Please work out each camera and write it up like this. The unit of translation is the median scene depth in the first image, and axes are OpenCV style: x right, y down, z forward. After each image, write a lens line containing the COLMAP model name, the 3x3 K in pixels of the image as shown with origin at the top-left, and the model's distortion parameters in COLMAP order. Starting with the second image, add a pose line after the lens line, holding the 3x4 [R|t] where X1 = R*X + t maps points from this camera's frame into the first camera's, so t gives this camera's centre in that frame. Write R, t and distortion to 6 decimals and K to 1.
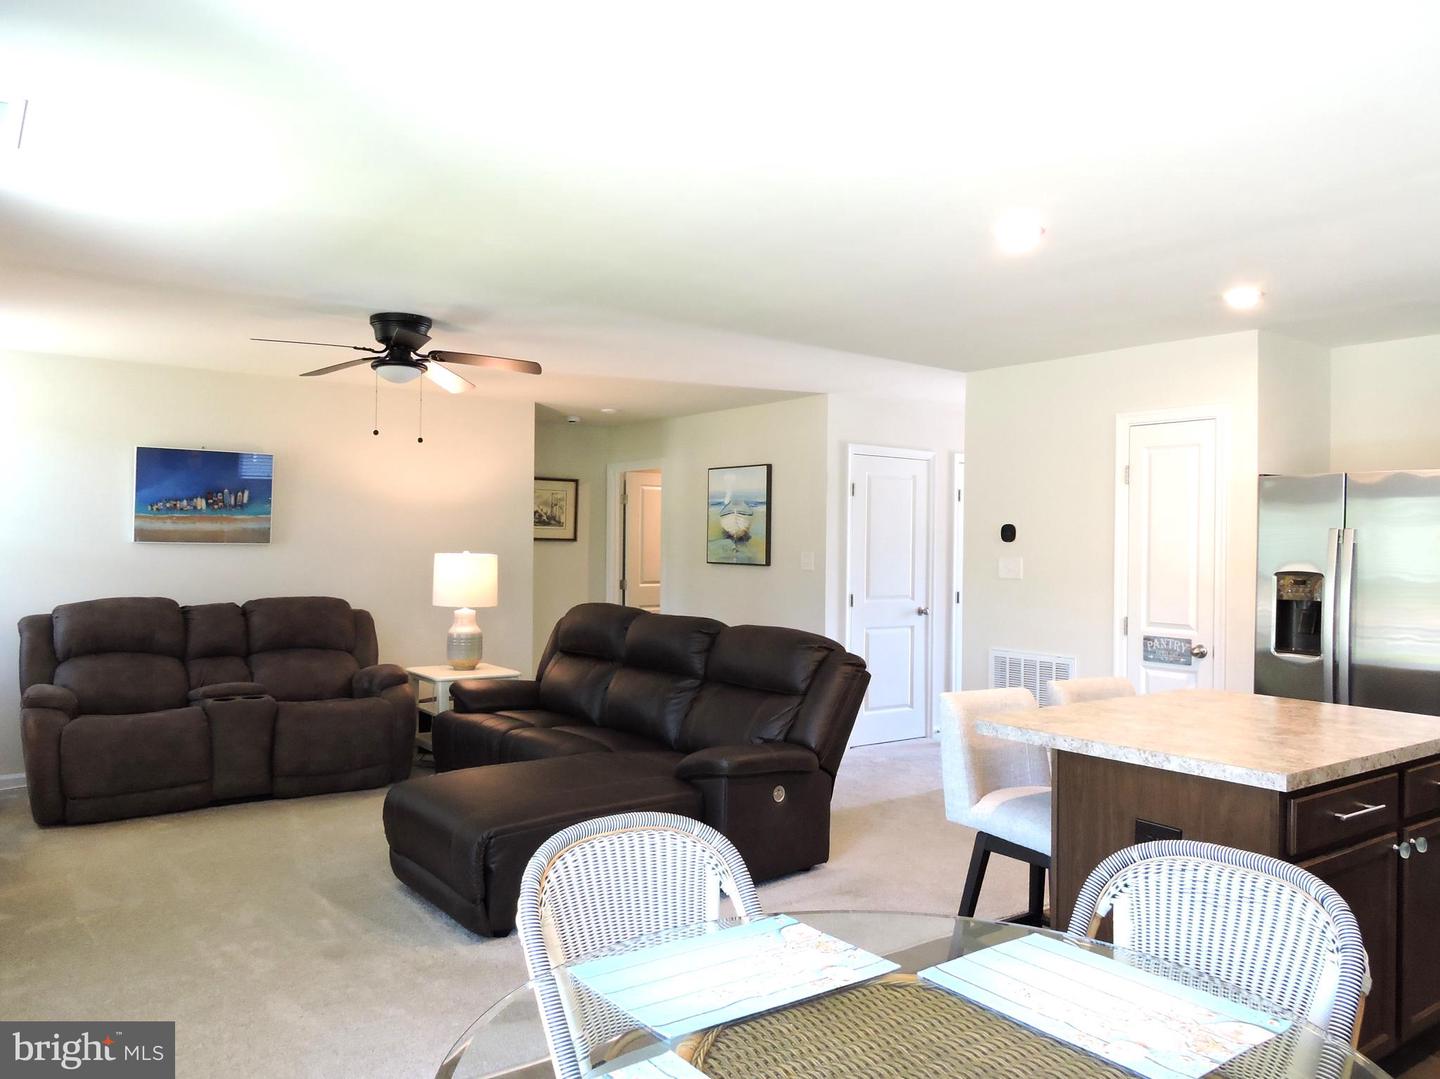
lens RADIAL K [[1048.9, 0, 720.0], [0, 1048.9, 539.5], [0, 0, 1]] dist [0.003257, 0.001066]
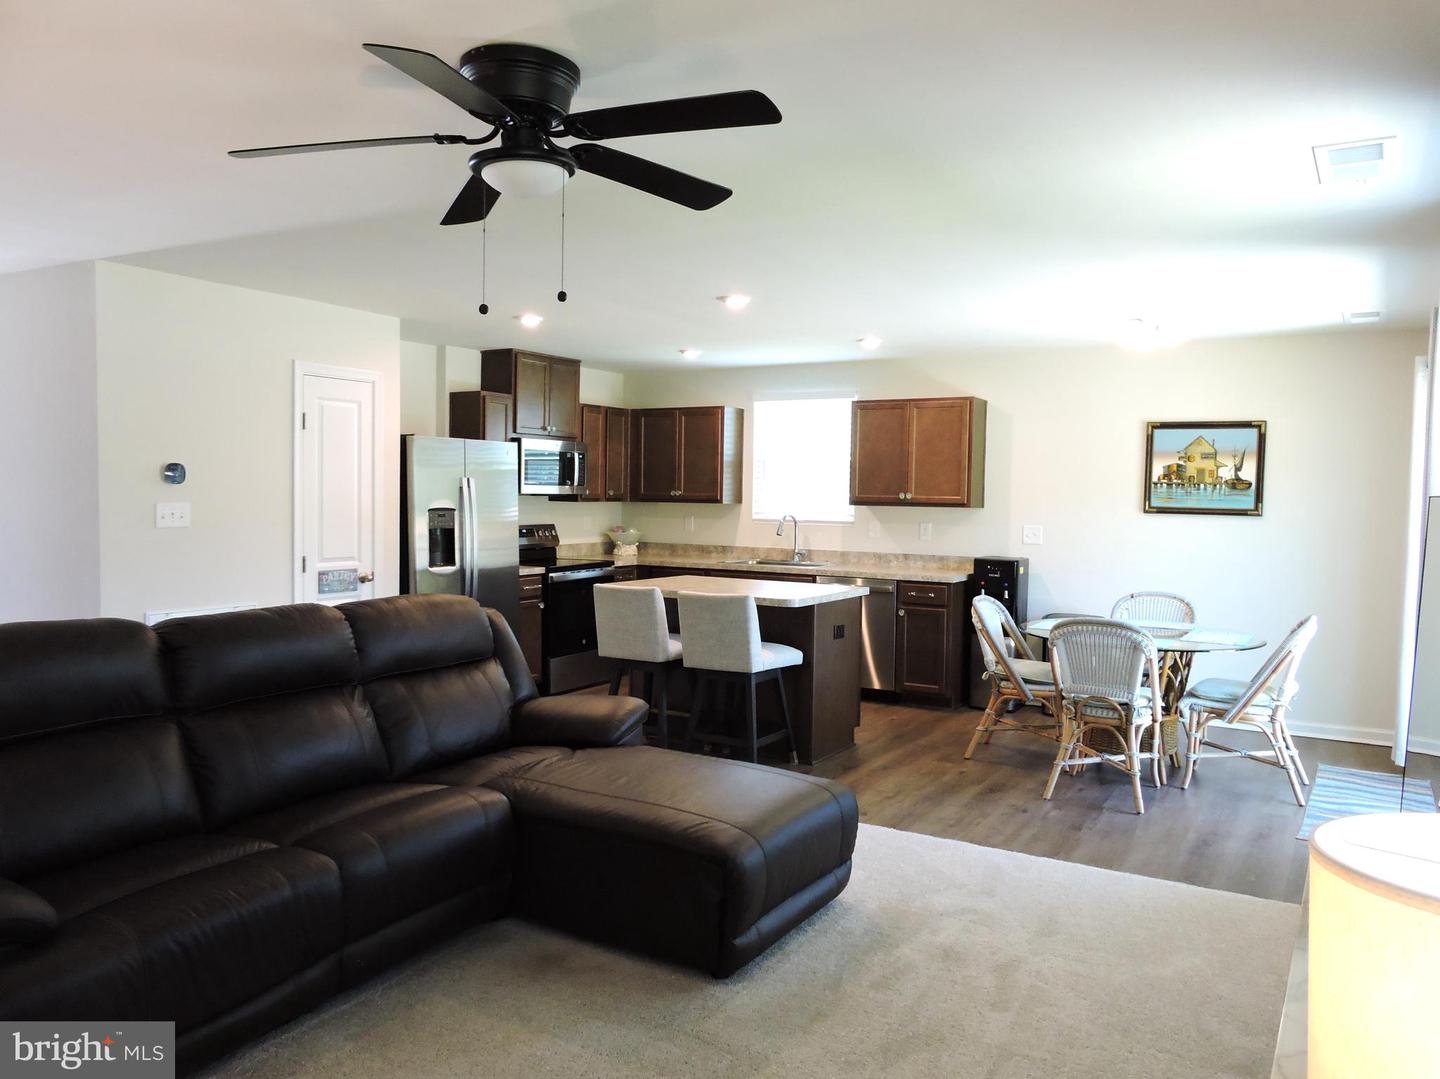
lens RADIAL K [[1048.9, 0, 720.0], [0, 1048.9, 539.5], [0, 0, 1]] dist [0.003257, 0.001066]
pose [[-0.385196, -0.062876, 0.920690, -0.778634], [-0.026603, 0.998018, 0.057027, -0.014111], [-0.922451, -0.002526, -0.386105, 1.080519]]
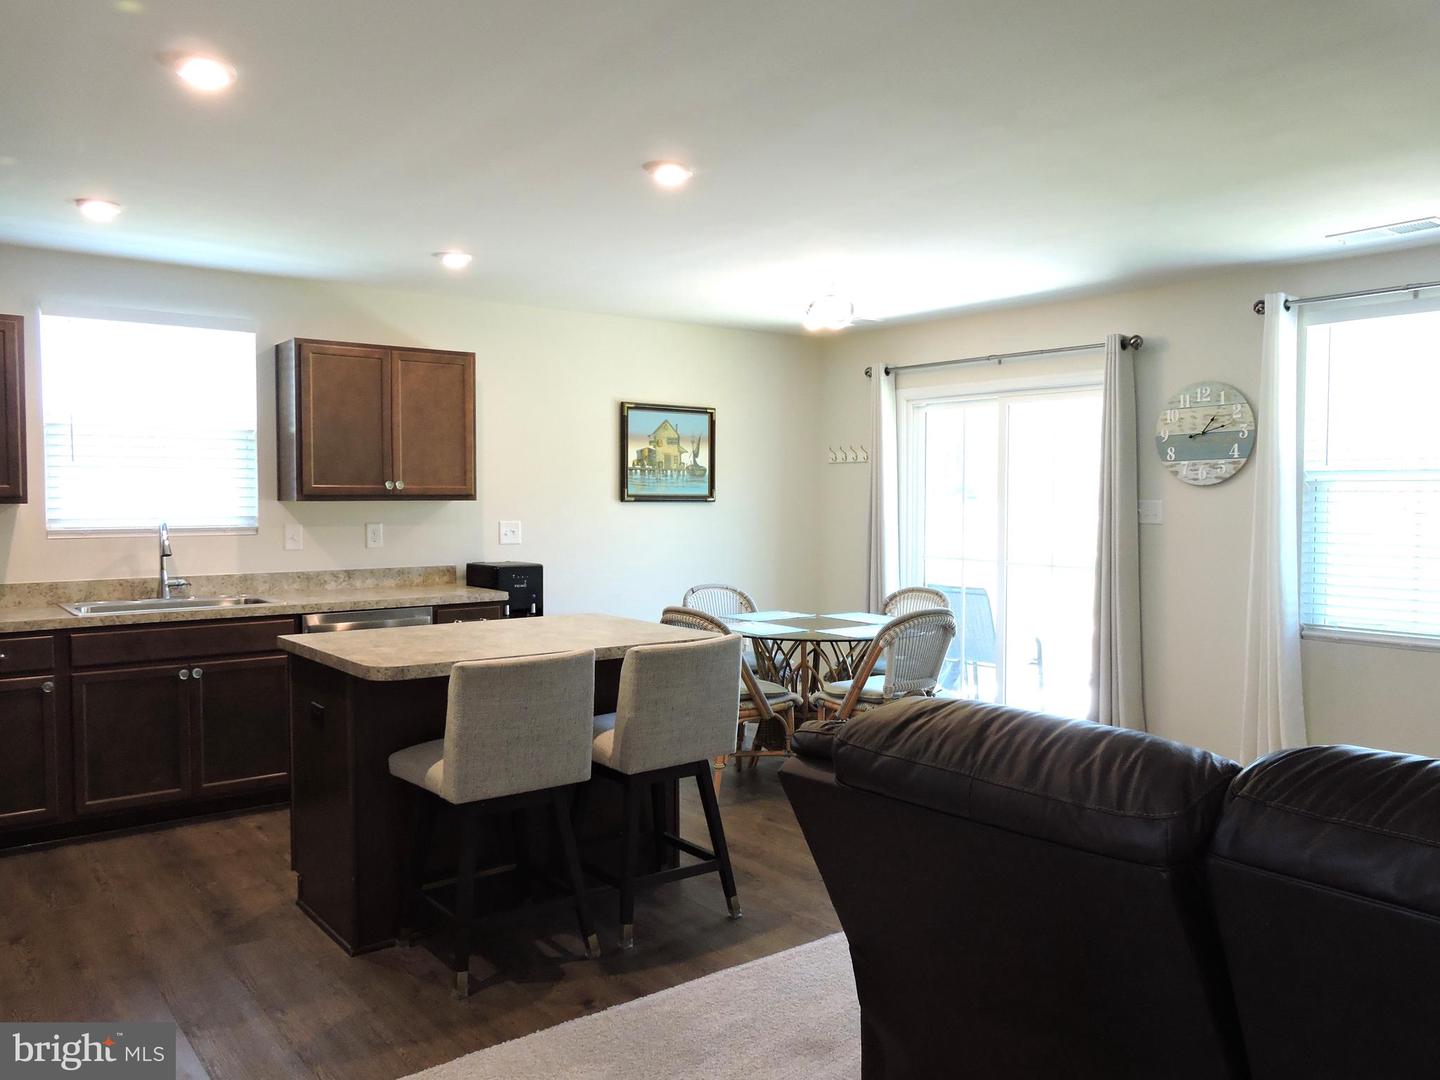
lens RADIAL K [[1127.0, 0, 728.5], [0, 1127.0, 543.4], [0, 0, 1]] dist [0.000839, 0.002238]
pose [[-0.999542, -0.014867, -0.026355, 0.169244], [-0.015838, 0.999189, 0.037010, 0.012275], [0.025784, 0.037411, -0.998967, 1.376239]]
